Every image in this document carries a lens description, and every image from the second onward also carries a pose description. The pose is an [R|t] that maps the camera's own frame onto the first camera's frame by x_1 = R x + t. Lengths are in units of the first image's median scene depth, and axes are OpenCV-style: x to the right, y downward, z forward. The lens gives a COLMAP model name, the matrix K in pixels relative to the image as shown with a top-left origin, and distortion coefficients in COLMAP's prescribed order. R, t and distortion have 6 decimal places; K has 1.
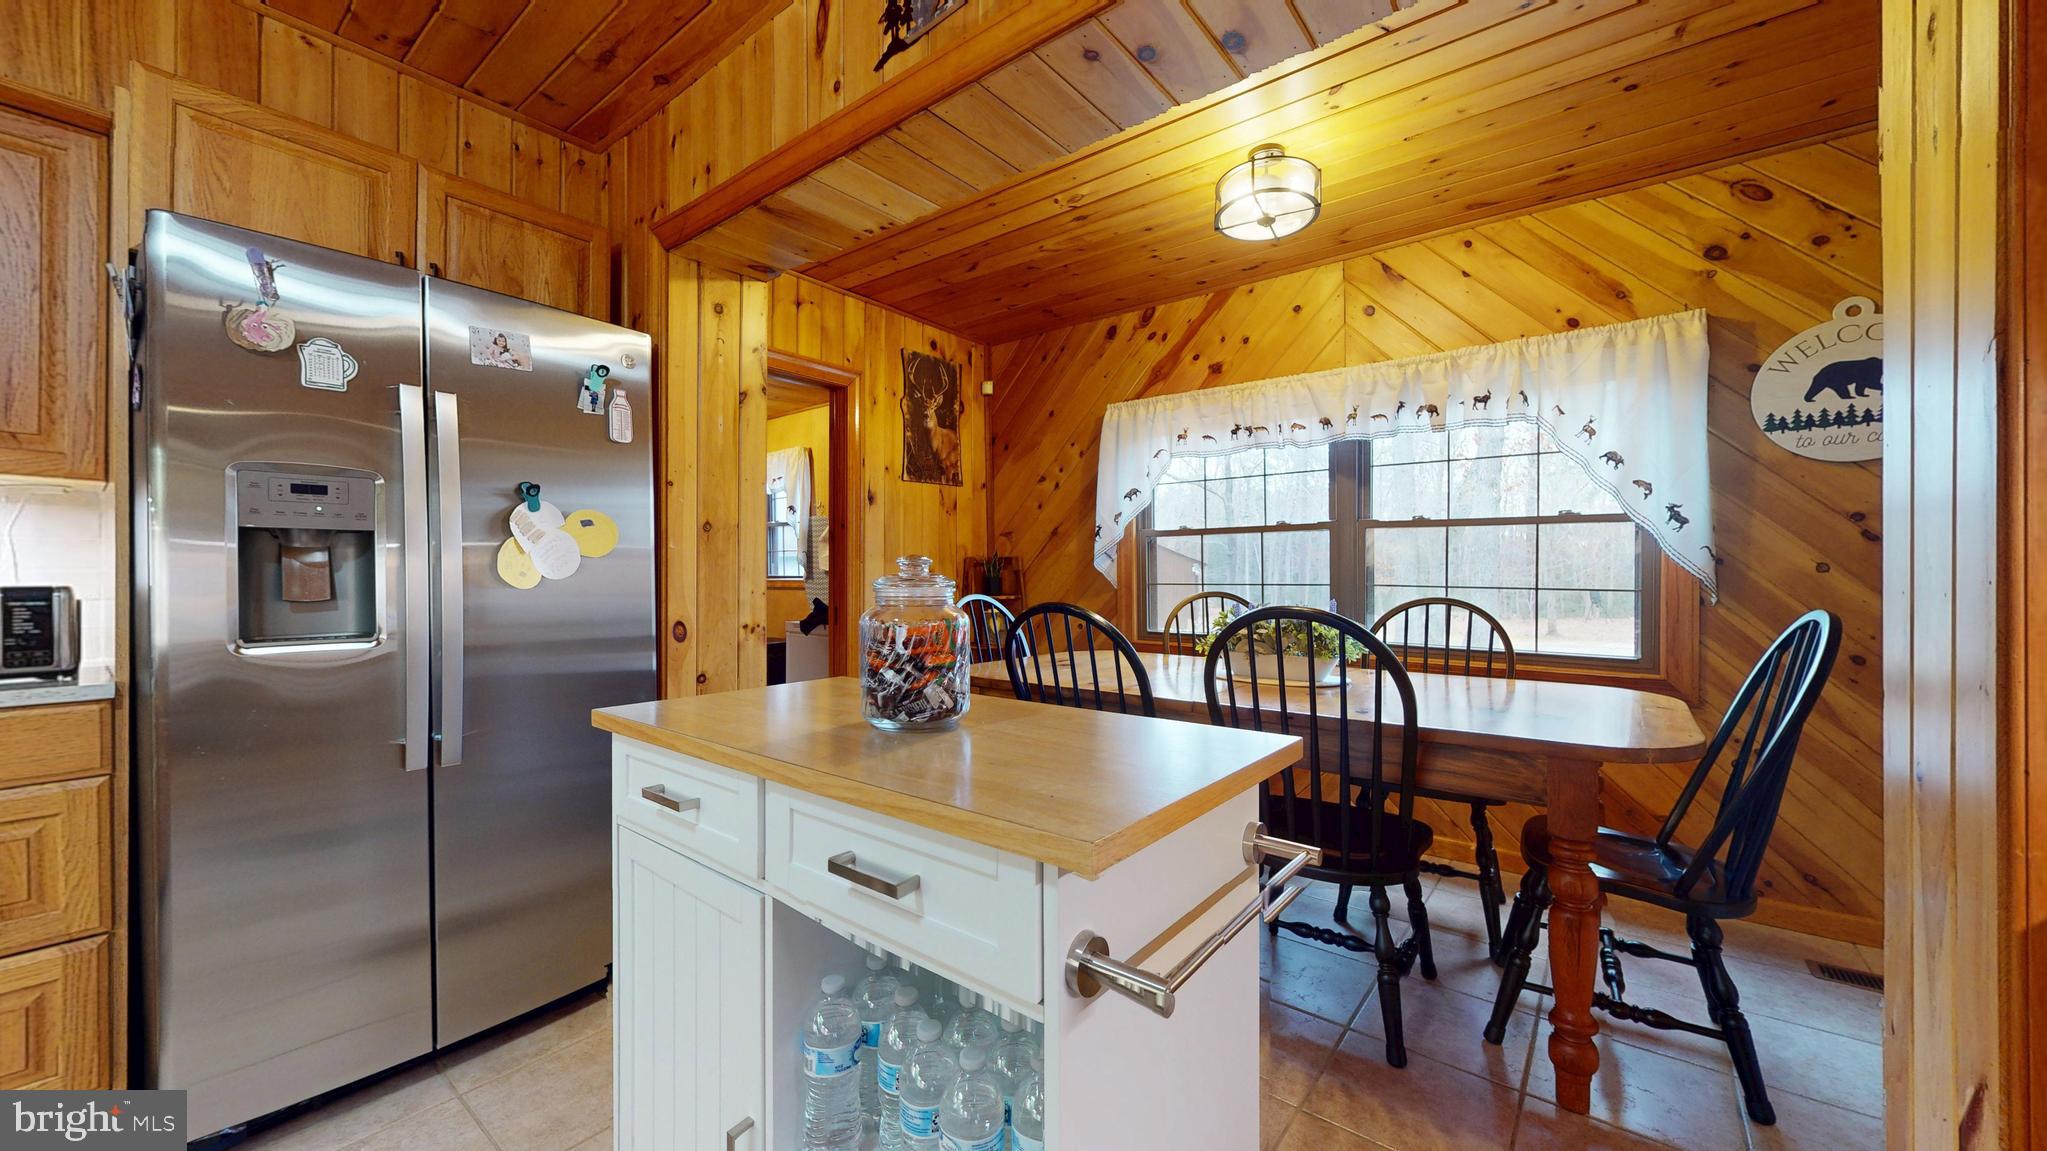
lens RADIAL K [[749.5, 0, 1024.9], [0, 749.5, 579.0], [0, 0, 1]] dist [-0.000189, 0.000058]
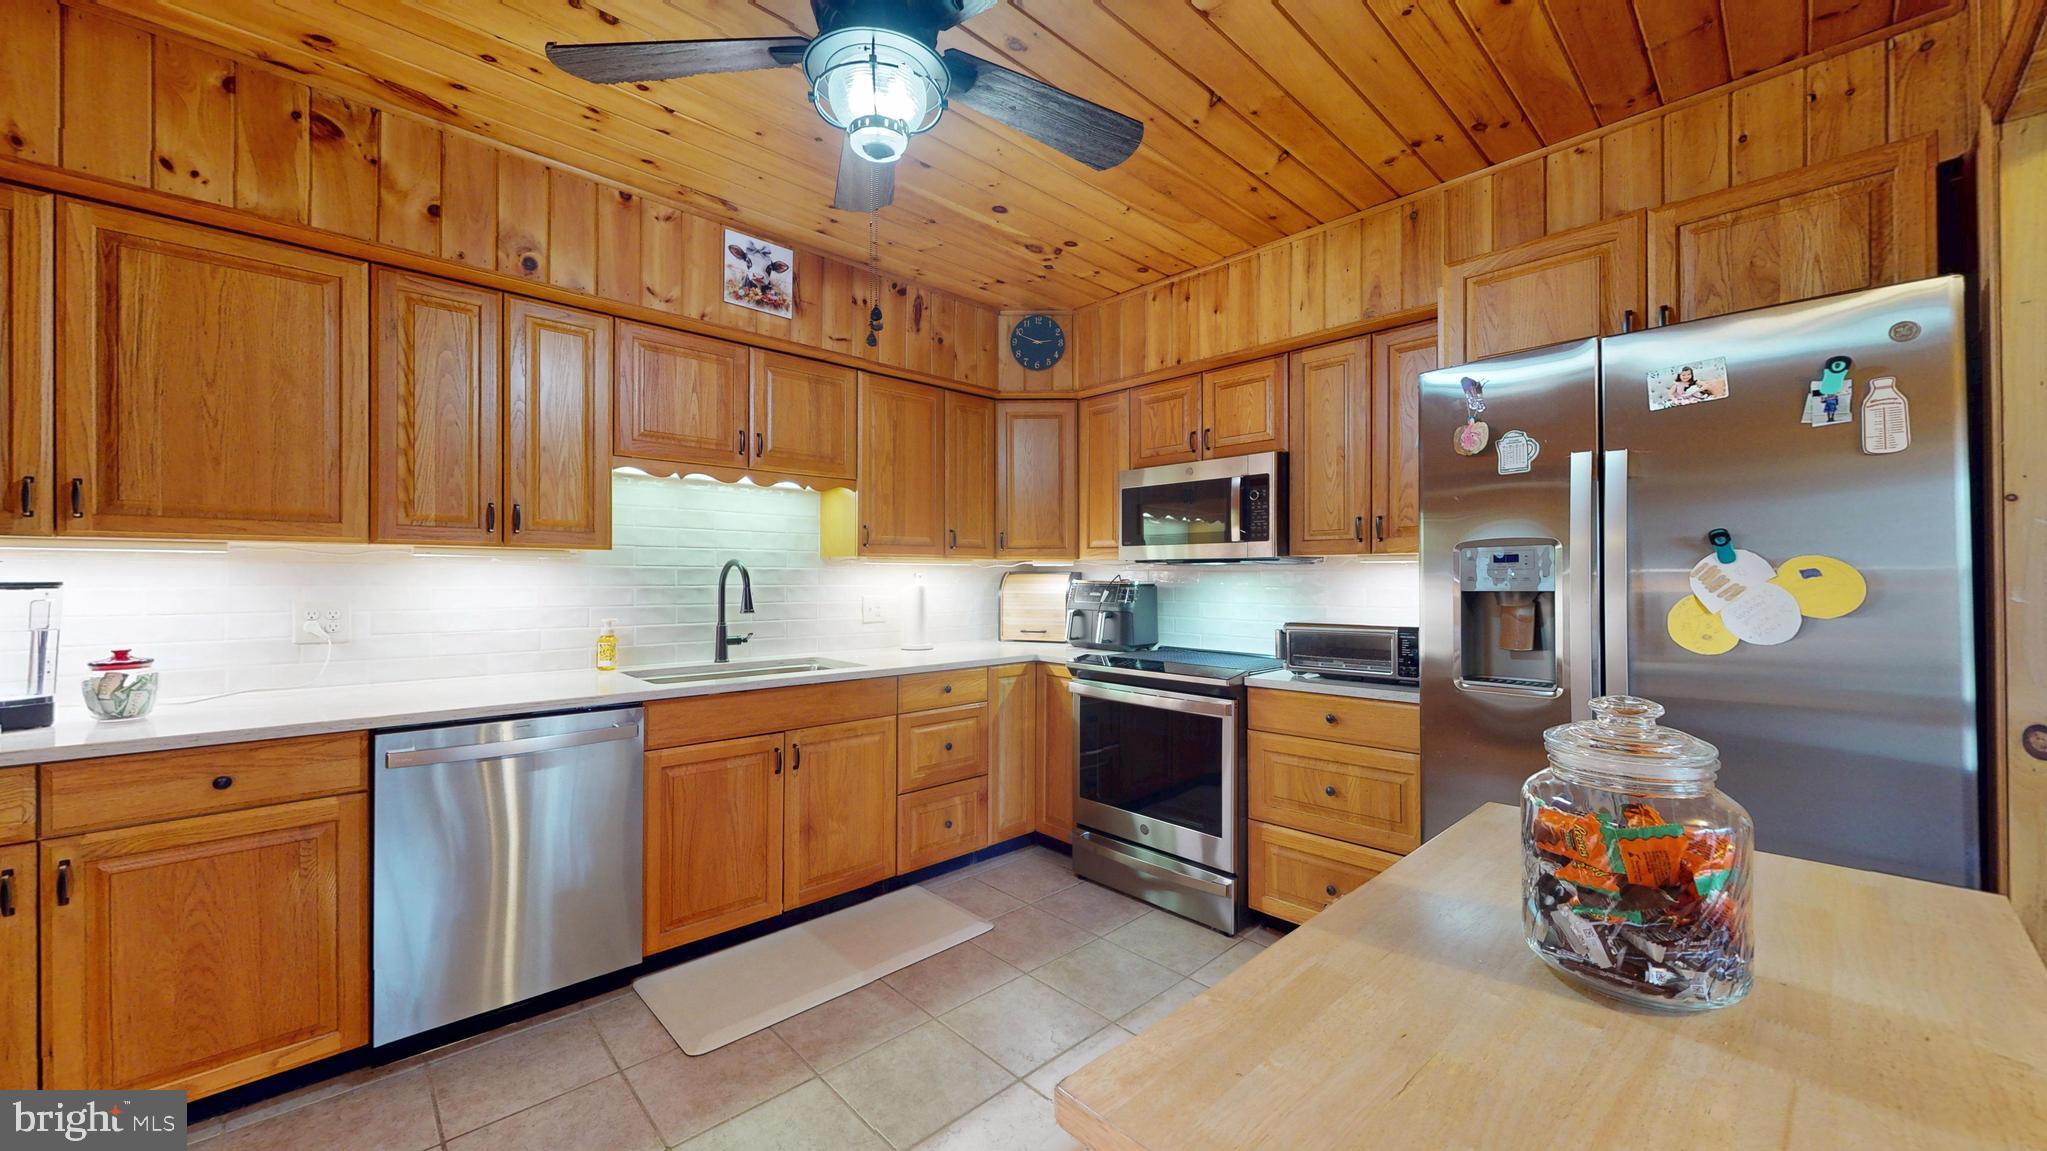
lens RADIAL K [[749.5, 0, 1024.9], [0, 749.5, 579.0], [0, 0, 1]] dist [-0.000189, 0.000058]
pose [[-0.142838, -0.004956, -0.989734, 0.247287], [-0.002713, 0.999986, -0.004616, -0.056524], [0.989742, 0.002026, -0.142850, 0.289845]]
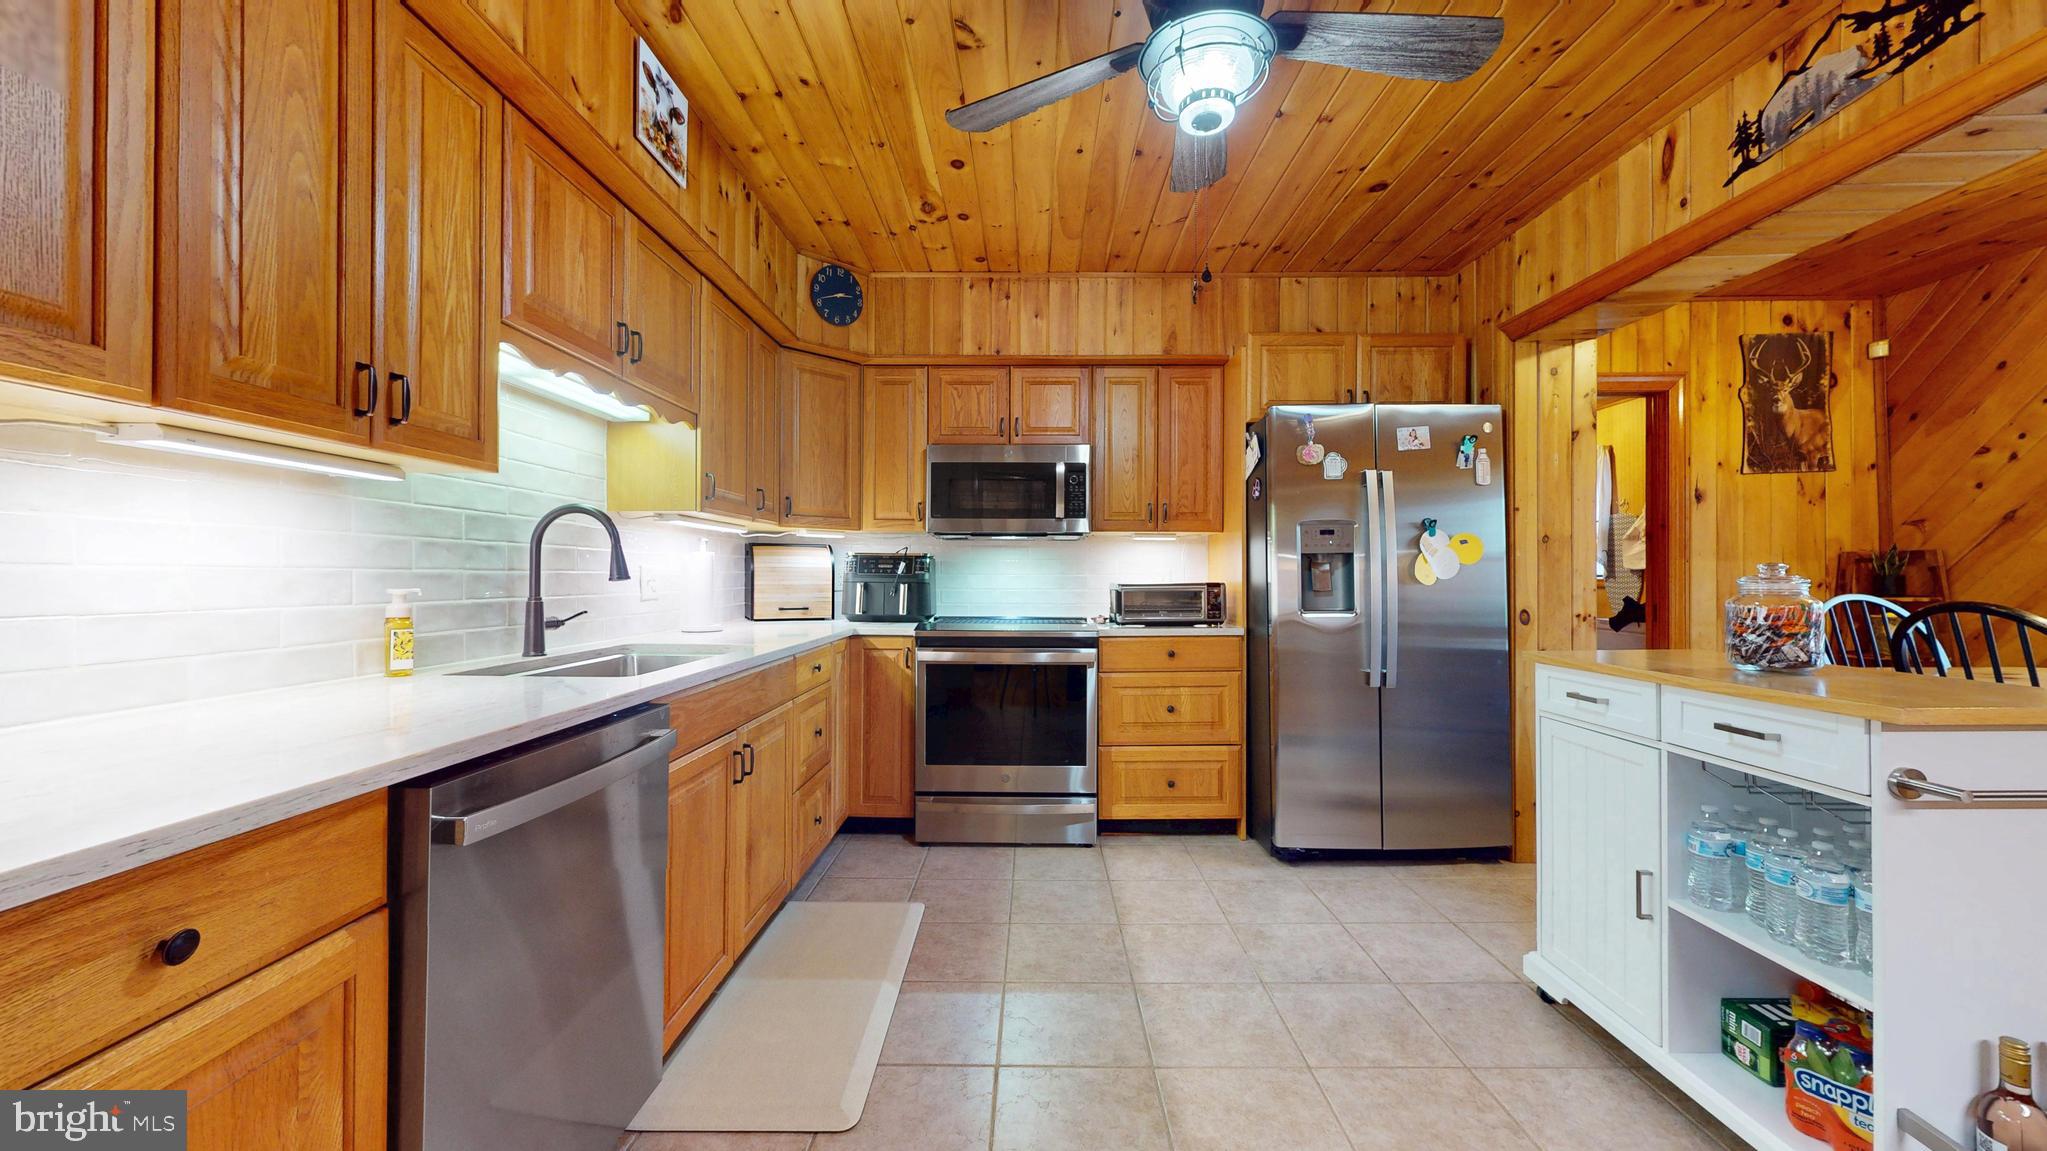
lens RADIAL K [[749.5, 0, 1024.9], [0, 749.5, 579.0], [0, 0, 1]] dist [-0.000189, 0.000058]
pose [[0.609559, -0.002375, -0.792737, 0.065795], [0.002759, 0.999996, -0.000875, -0.000567], [0.792736, -0.001654, 0.609563, -0.554579]]
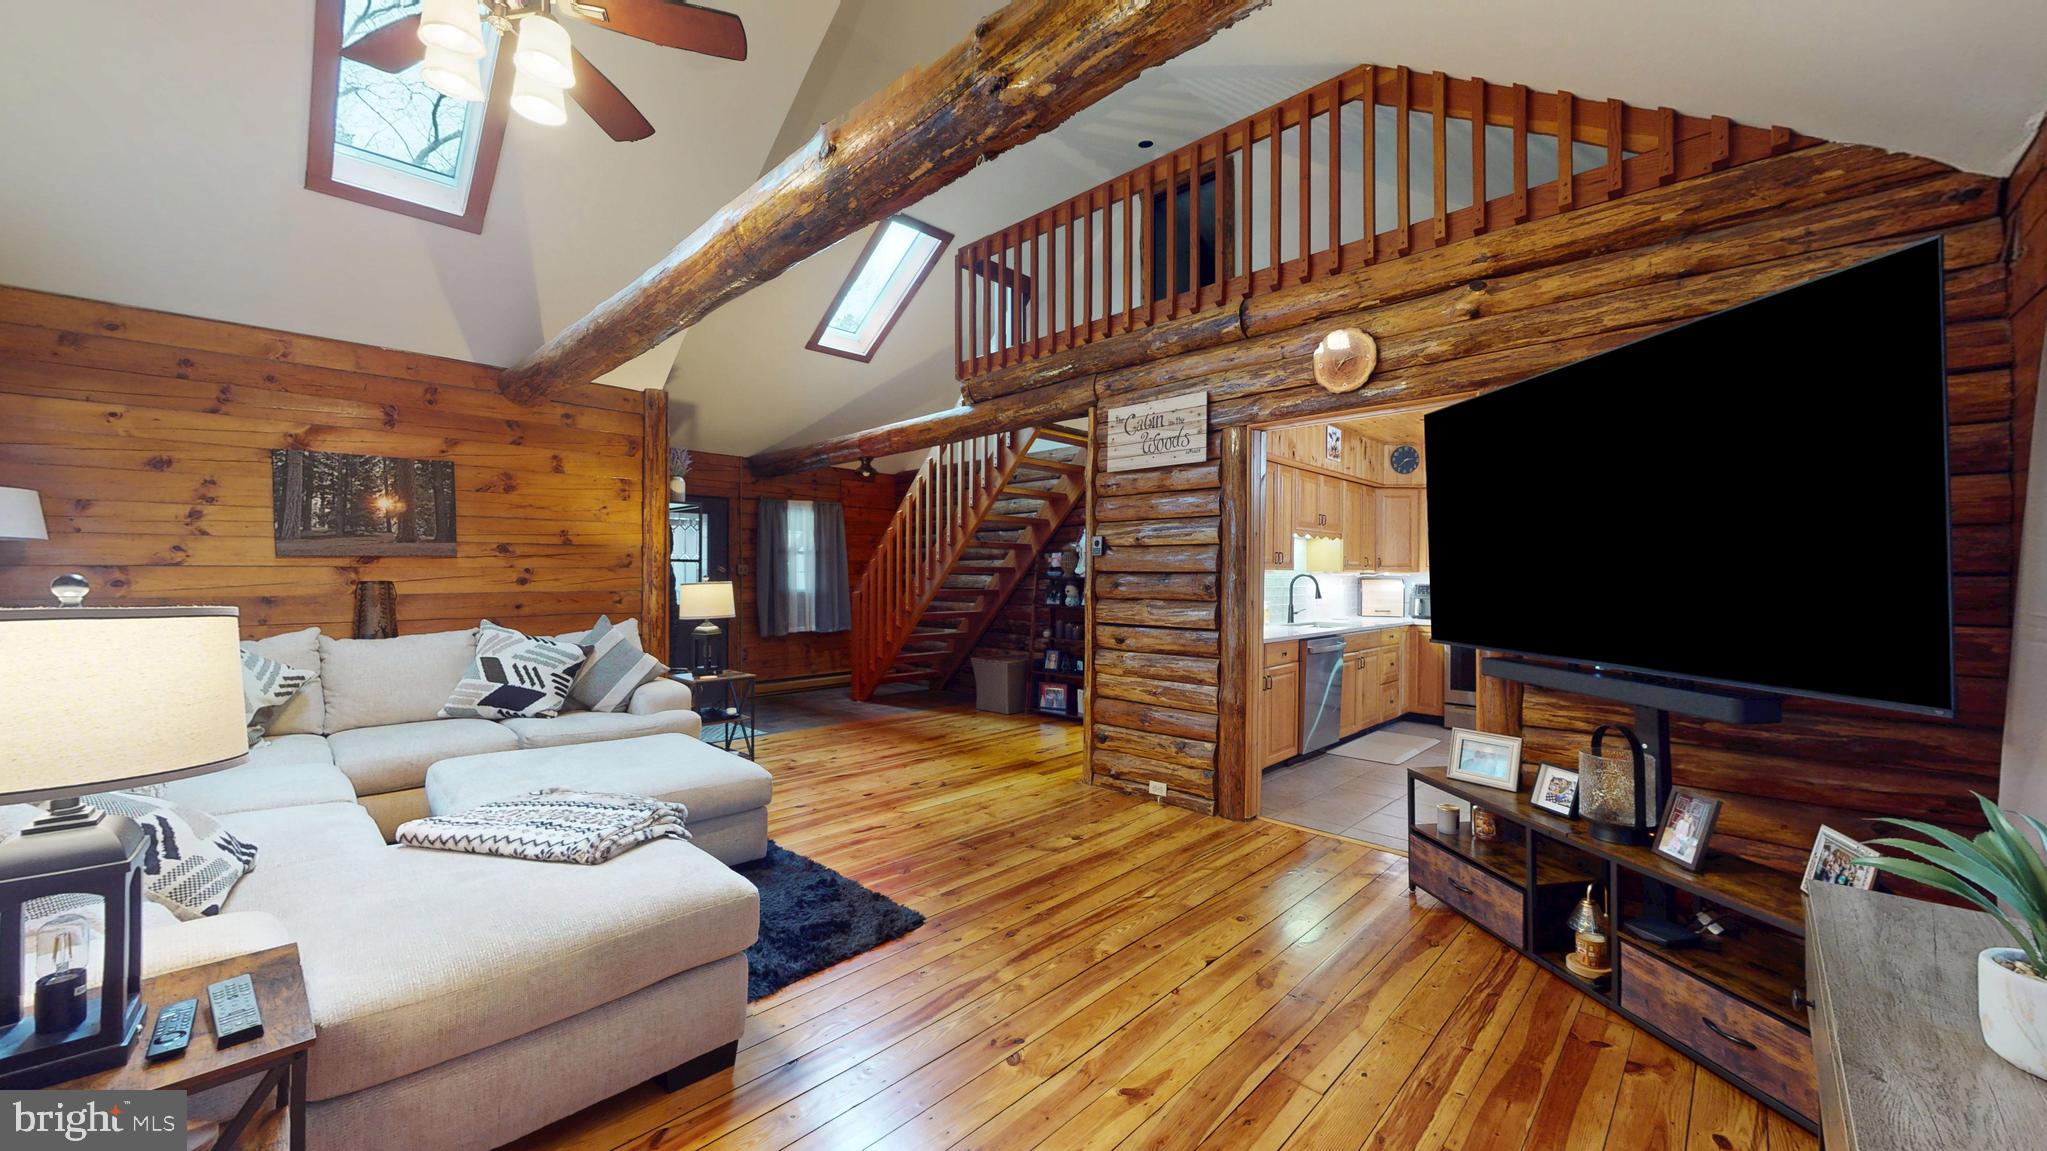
lens RADIAL K [[749.5, 0, 1024.9], [0, 749.5, 579.0], [0, 0, 1]] dist [-0.000189, 0.000058]
pose [[-0.100892, -0.006232, -0.994878, 1.939249], [-0.003161, 0.999977, -0.005943, -0.055717], [0.994892, 0.002545, -0.100910, -1.203567]]
